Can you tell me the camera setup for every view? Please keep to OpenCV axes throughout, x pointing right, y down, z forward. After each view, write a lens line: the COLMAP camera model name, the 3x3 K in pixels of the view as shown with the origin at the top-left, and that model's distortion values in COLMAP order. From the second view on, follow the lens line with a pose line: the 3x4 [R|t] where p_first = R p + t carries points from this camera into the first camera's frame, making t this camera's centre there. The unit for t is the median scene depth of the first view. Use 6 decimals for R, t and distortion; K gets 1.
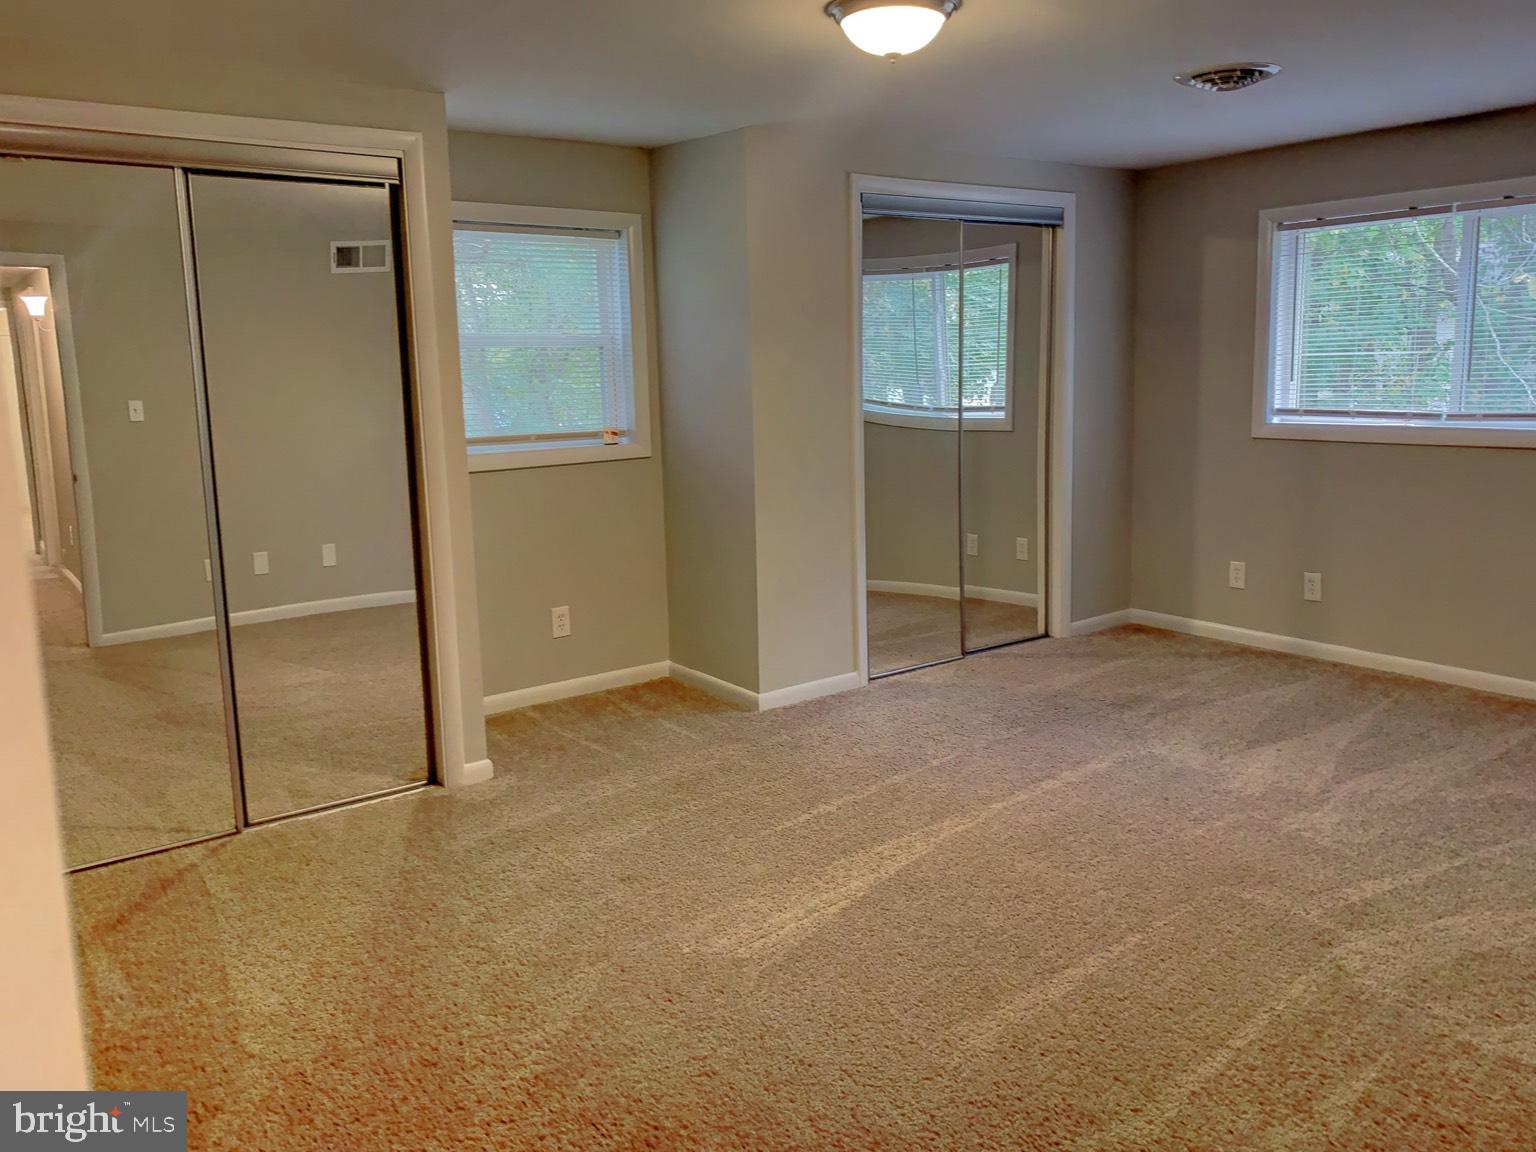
lens RADIAL K [[1186.5, 0, 763.0], [0, 1186.5, 494.1], [0, 0, 1]] dist [0.068739, -0.115360]
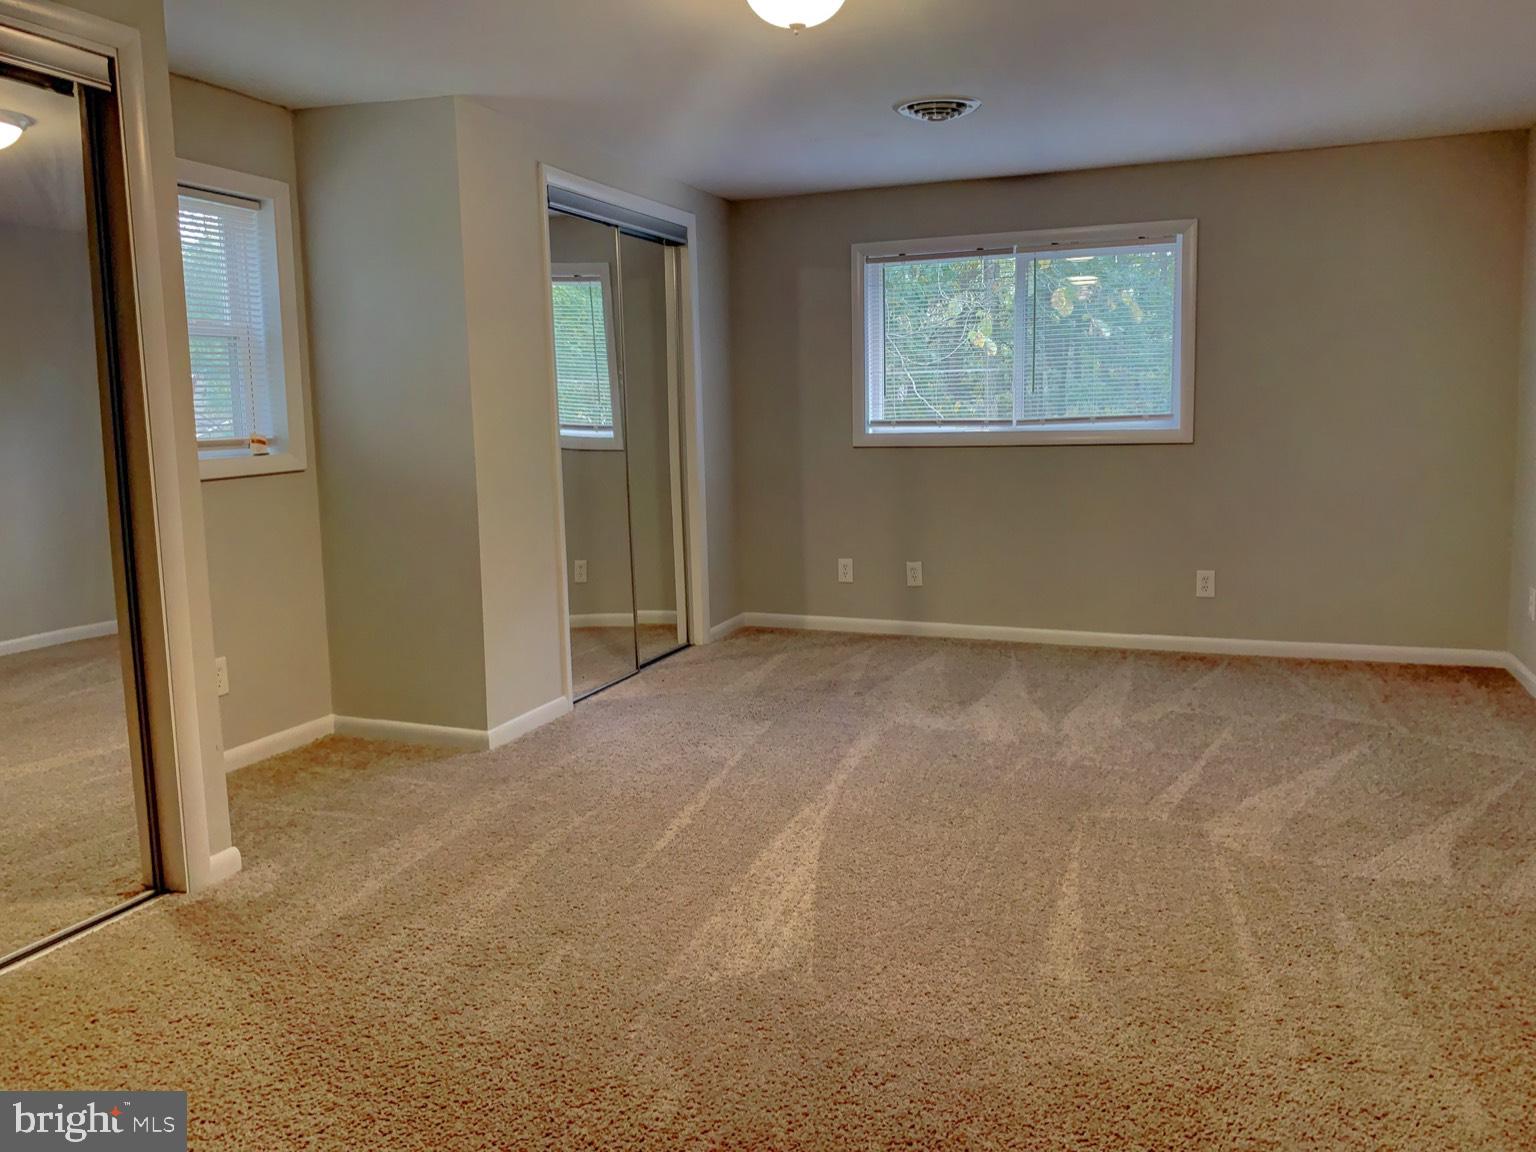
lens RADIAL K [[1186.5, 0, 763.0], [0, 1186.5, 494.1], [0, 0, 1]] dist [0.068739, -0.115360]
pose [[0.844525, -0.030253, 0.534660, -0.291879], [0.056767, 0.997835, -0.033205, 0.033359], [-0.532498, 0.058394, 0.844414, 0.127765]]
